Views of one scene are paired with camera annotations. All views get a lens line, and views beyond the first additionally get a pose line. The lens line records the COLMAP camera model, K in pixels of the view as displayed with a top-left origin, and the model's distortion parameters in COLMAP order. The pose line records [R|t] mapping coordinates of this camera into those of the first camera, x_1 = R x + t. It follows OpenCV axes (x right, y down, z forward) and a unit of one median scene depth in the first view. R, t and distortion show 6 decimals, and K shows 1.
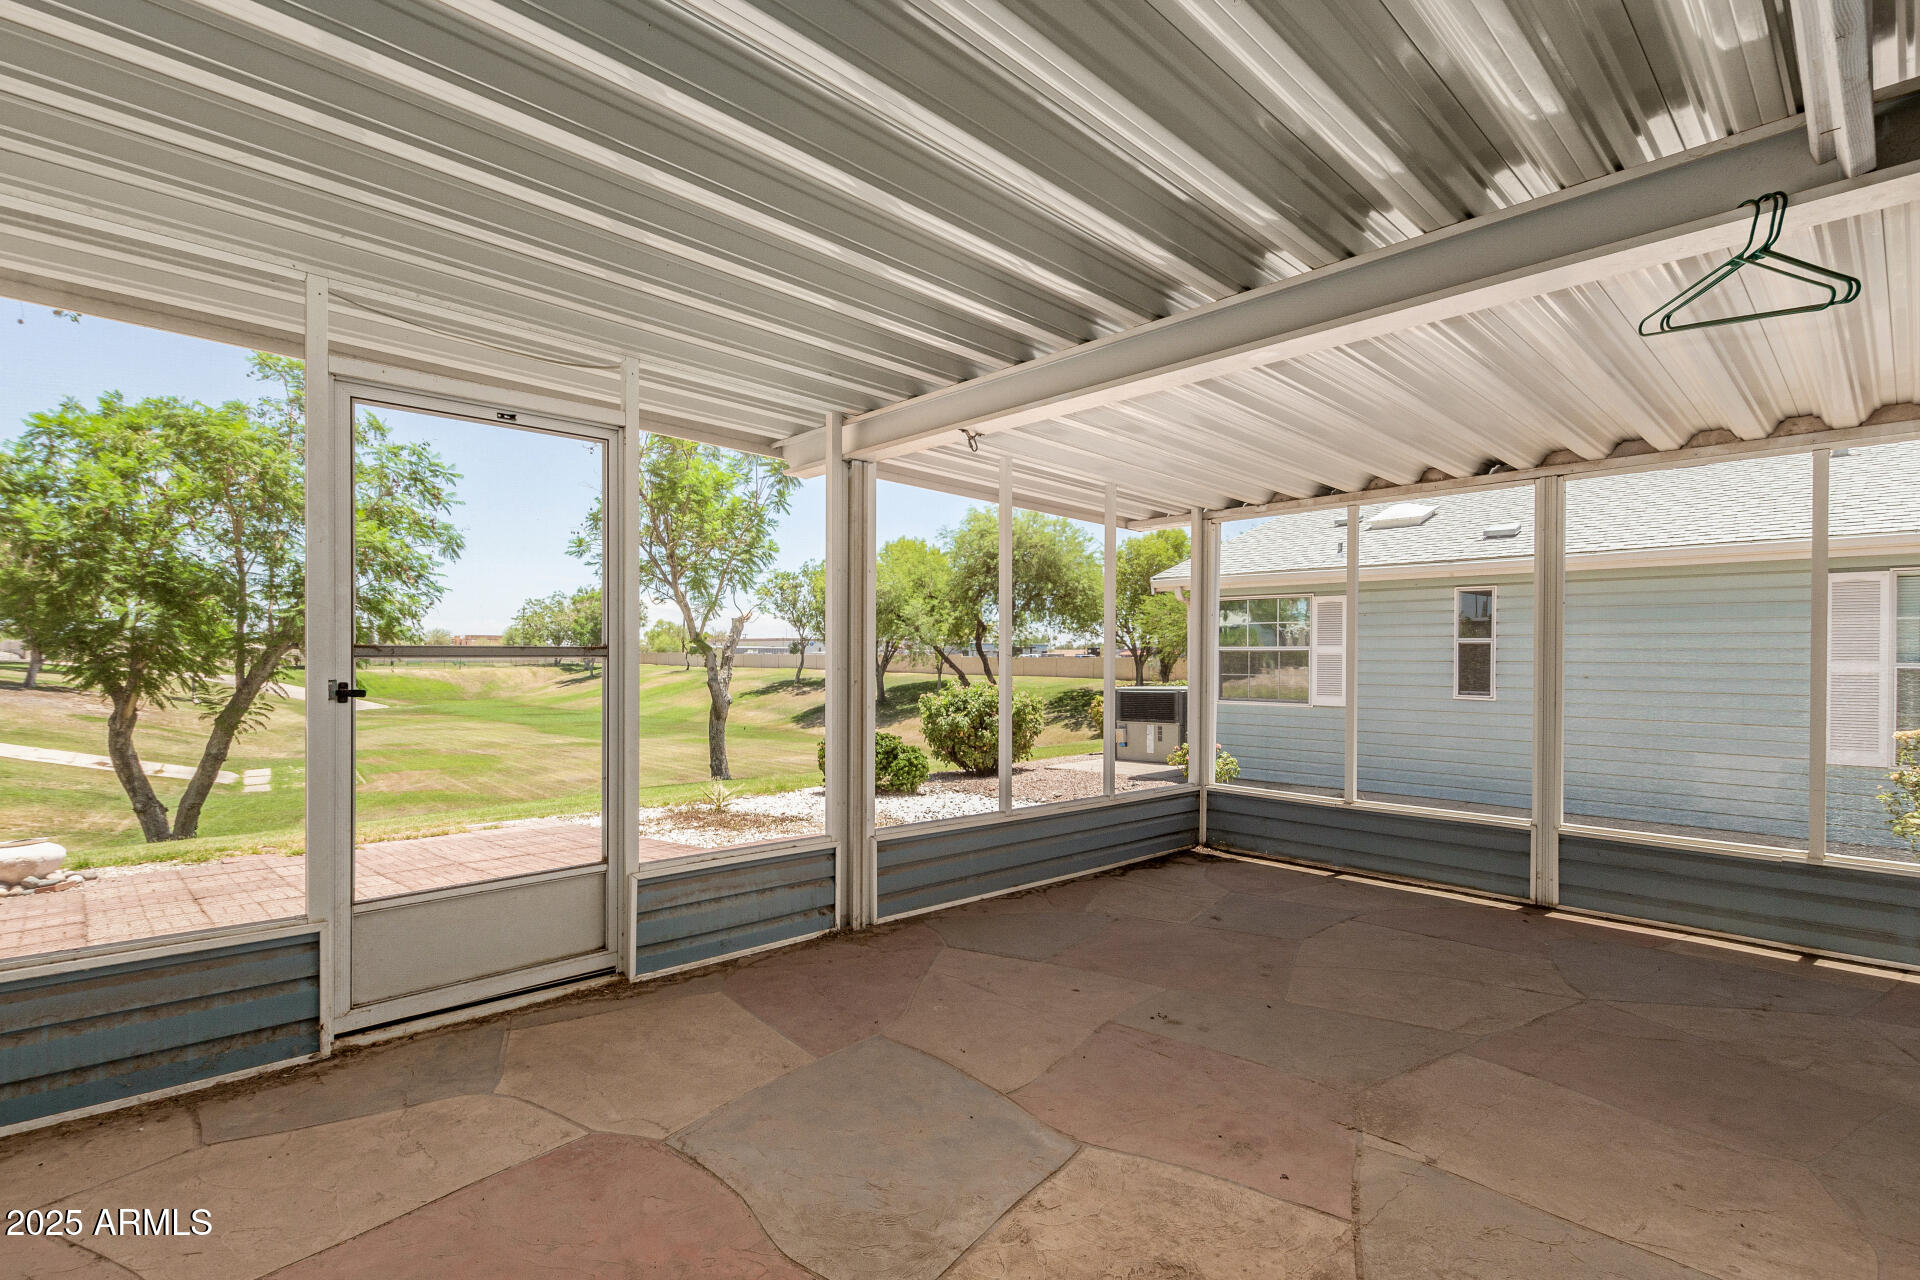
lens RADIAL K [[894.0, 0, 973.4], [0, 894.0, 657.7], [0, 0, 1]] dist [0.004339, -0.002430]
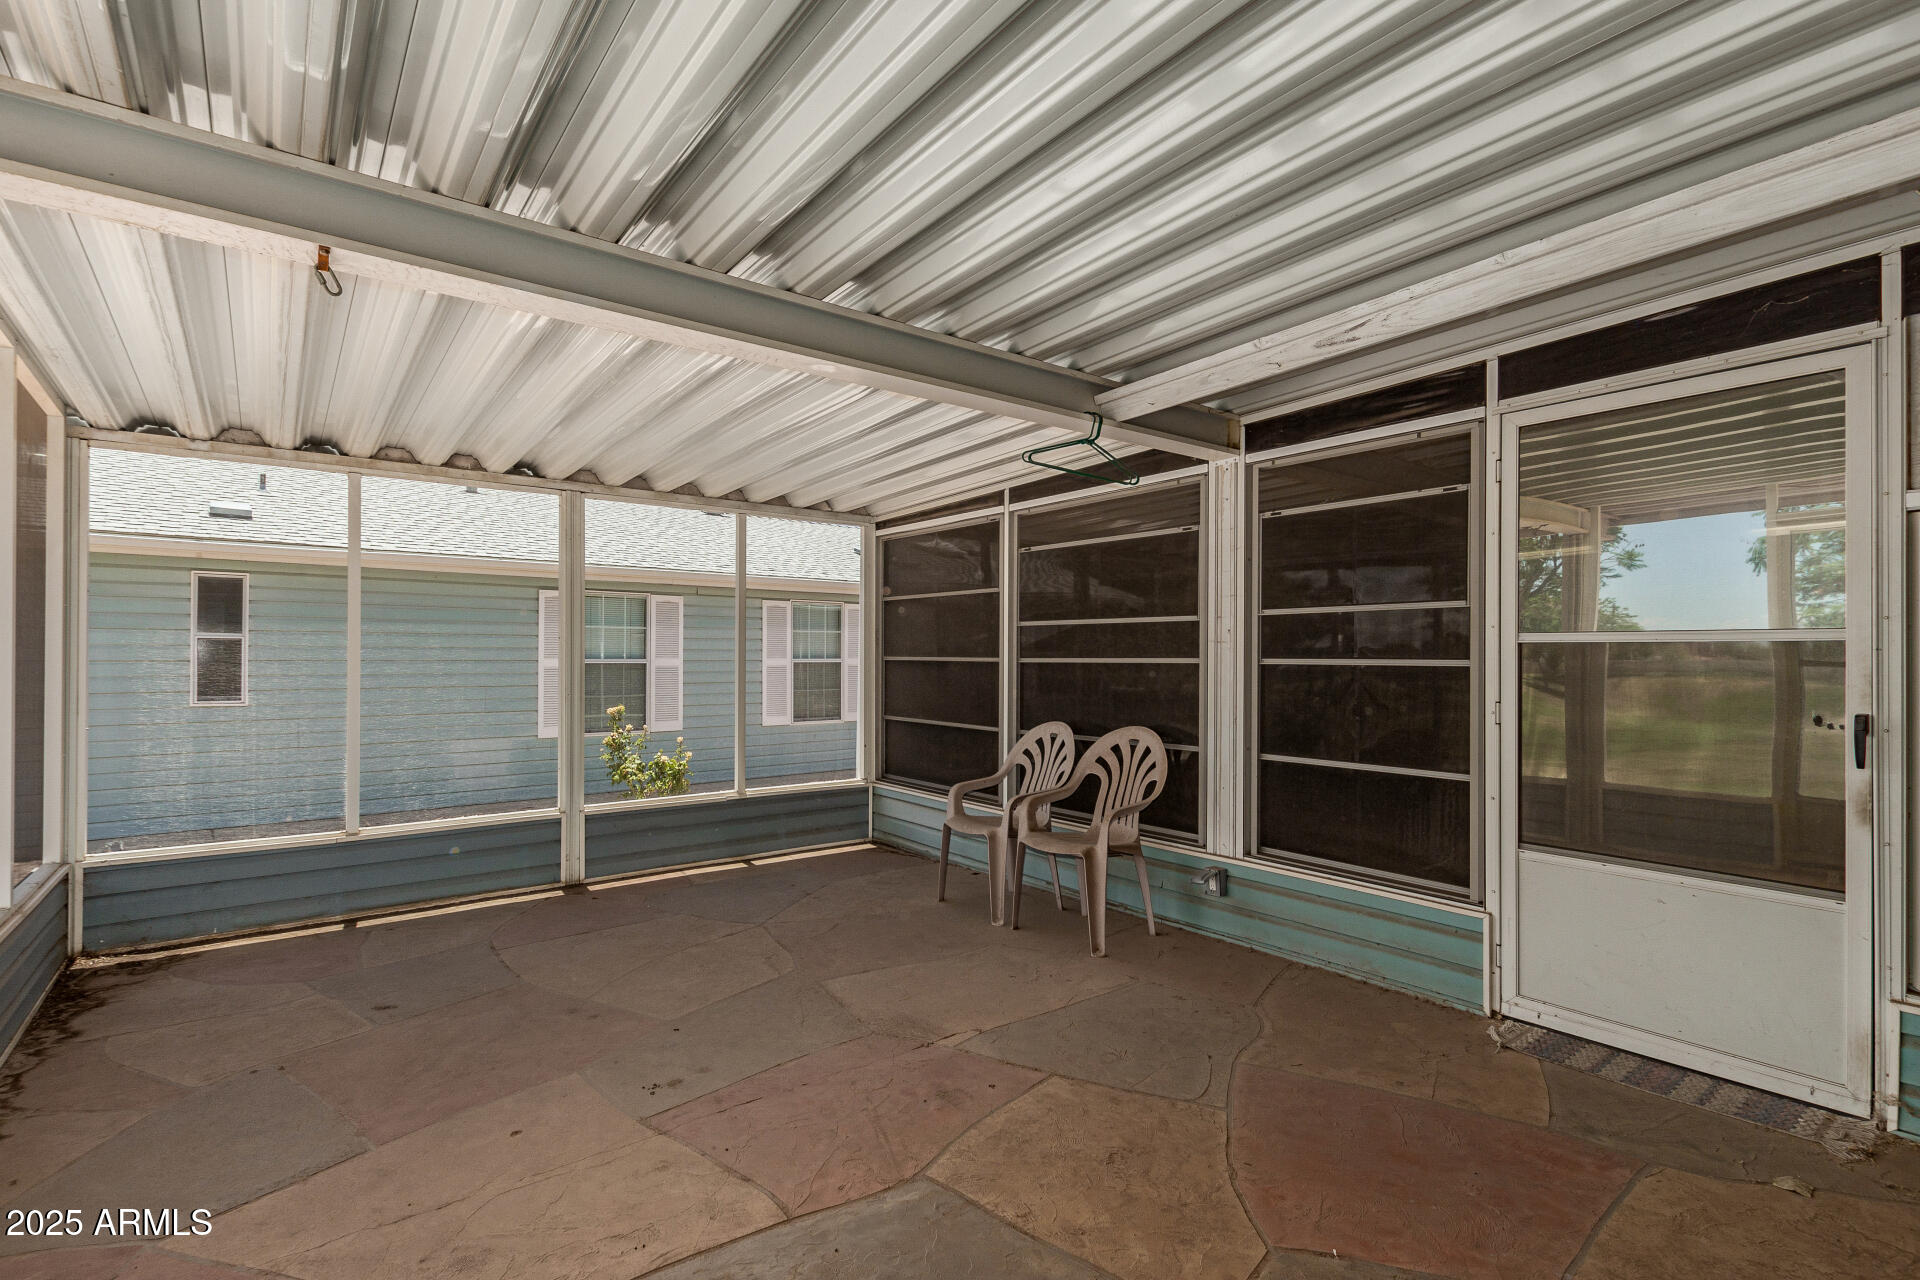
lens RADIAL K [[894.0, 0, 962.8], [0, 894.0, 647.3], [0, 0, 1]] dist [0.004339, -0.002430]
pose [[0.105015, 0.007717, 0.994441, -0.469160], [0.001440, 0.999968, -0.007912, -0.002012], [-0.994470, 0.002263, 0.105001, 0.493479]]
